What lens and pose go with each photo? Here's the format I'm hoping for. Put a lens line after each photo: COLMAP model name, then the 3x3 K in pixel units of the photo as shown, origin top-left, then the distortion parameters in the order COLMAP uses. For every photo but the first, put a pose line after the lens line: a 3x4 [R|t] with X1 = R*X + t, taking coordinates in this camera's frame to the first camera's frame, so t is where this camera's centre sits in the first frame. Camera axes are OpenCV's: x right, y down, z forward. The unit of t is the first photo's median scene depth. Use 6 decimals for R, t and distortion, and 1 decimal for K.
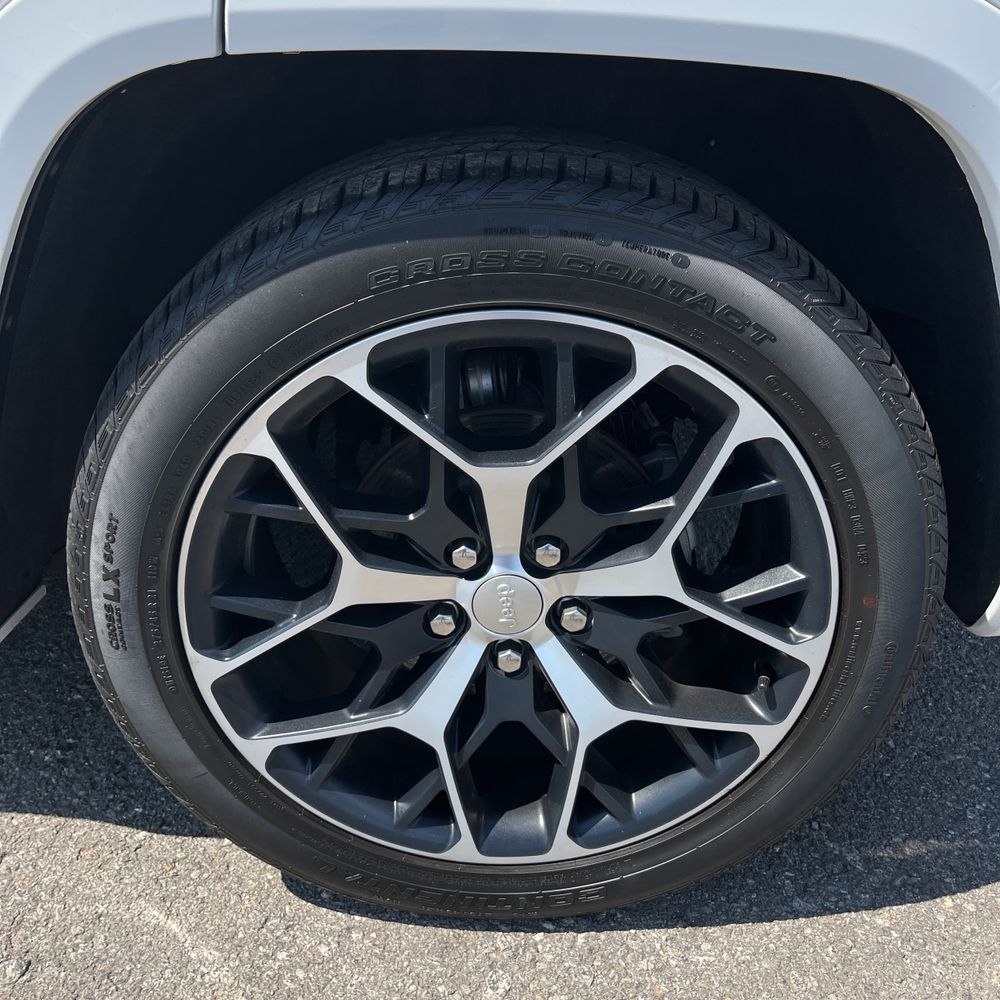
lens RADIAL K [[1017.0, 0, 493.3], [0, 1017.0, 495.0], [0, 0, 1]] dist [0.024172, 0.000000]
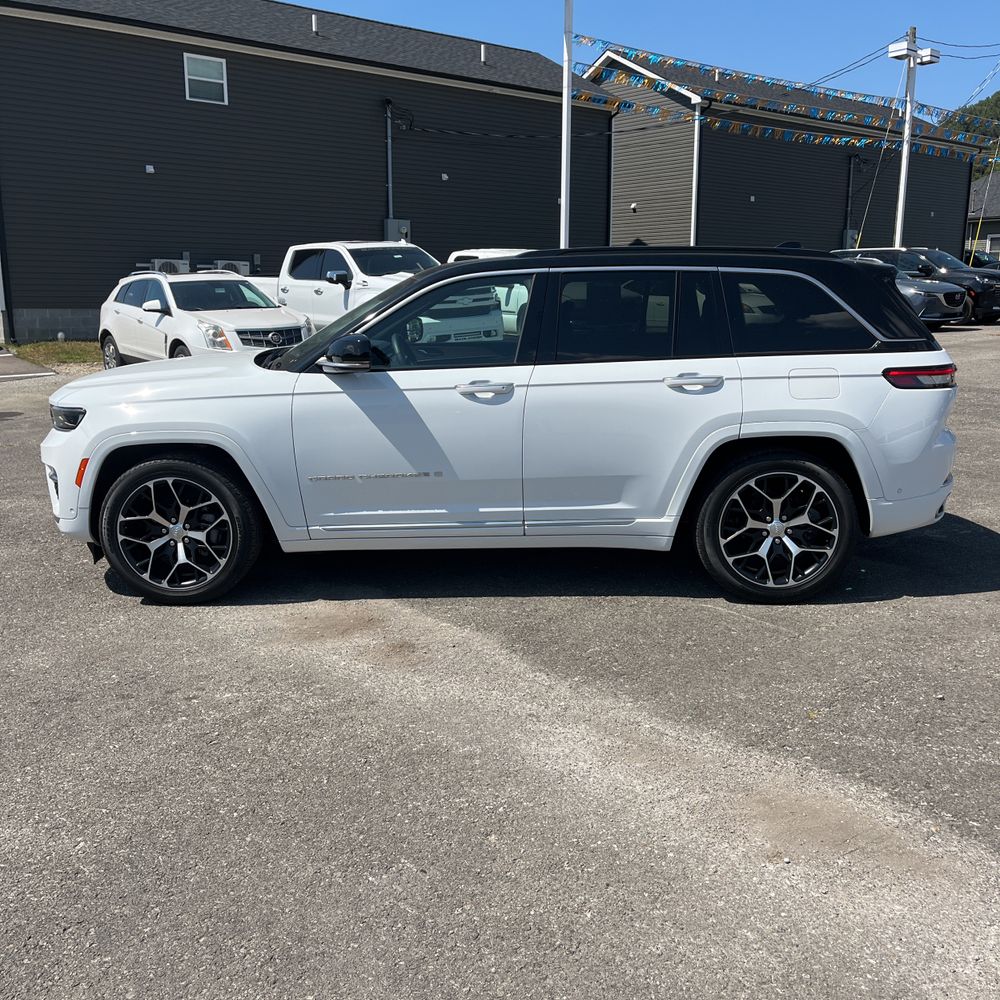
lens RADIAL K [[1017.0, 0, 496.1], [0, 1017.0, 499.2], [0, 0, 1]] dist [0.024172, 0.000000]
pose [[0.996278, -0.052672, -0.068233, -1.094832], [0.030914, 0.957260, -0.287573, 1.469399], [0.080464, 0.284393, 0.955325, -4.329346]]
